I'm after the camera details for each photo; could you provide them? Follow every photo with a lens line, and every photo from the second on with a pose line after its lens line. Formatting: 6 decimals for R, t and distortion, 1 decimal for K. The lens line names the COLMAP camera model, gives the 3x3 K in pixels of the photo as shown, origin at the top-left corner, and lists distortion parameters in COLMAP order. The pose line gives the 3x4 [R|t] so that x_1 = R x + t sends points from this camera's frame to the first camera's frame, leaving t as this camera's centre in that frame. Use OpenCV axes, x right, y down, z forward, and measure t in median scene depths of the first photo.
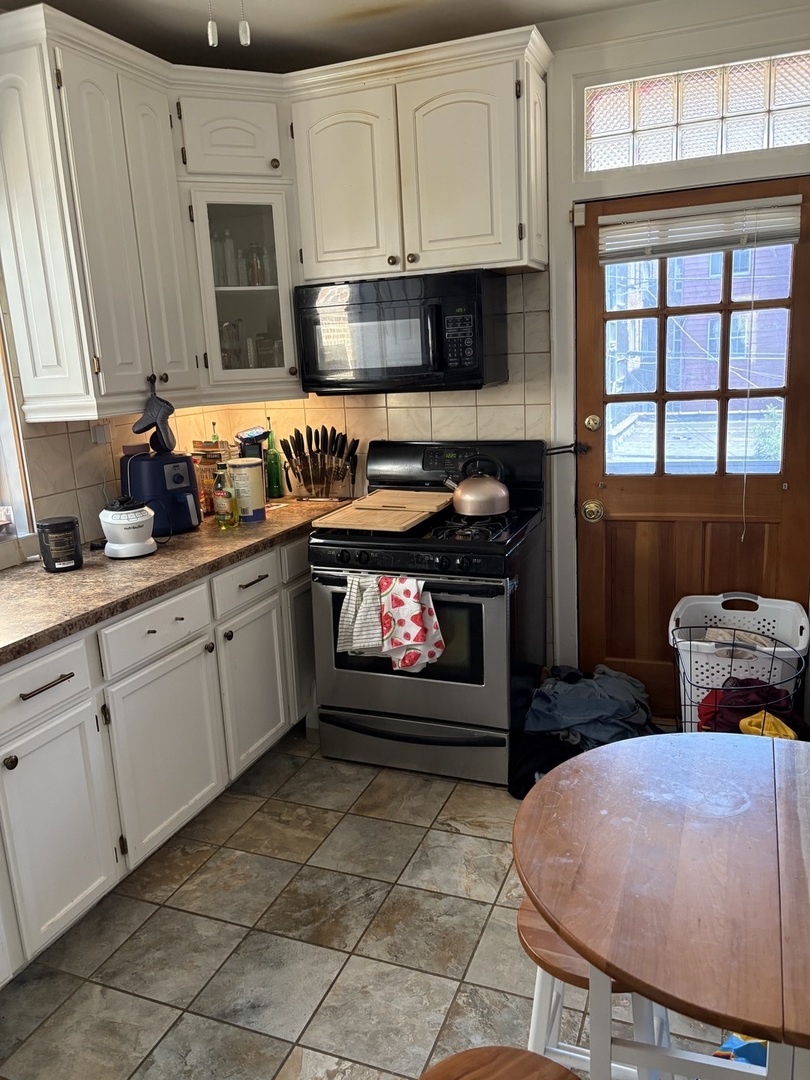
lens RADIAL K [[816.9, 0, 403.2], [0, 816.9, 539.2], [0, 0, 1]] dist [0.044973, -0.052884]
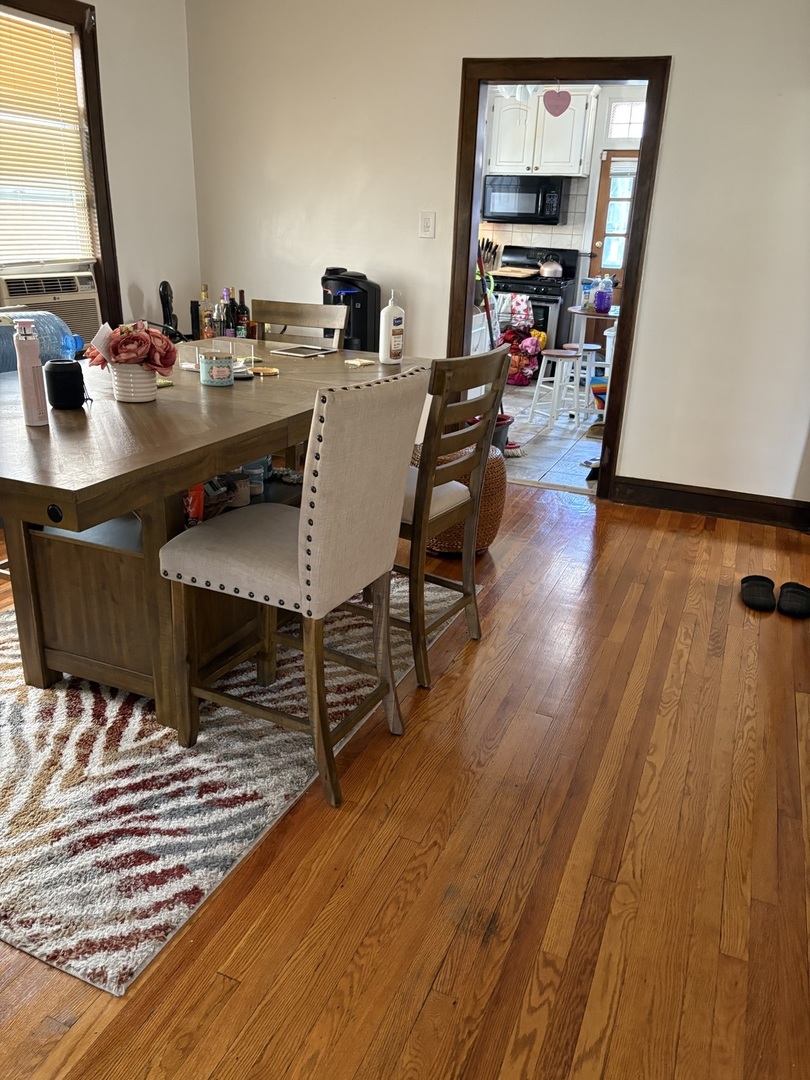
lens RADIAL K [[816.9, 0, 403.2], [0, 816.9, 539.2], [0, 0, 1]] dist [0.044973, -0.052884]
pose [[0.995879, 0.090074, 0.010597, -0.327356], [-0.090630, 0.983942, 0.153765, 0.437682], [0.003423, -0.154092, 0.988051, -1.716409]]
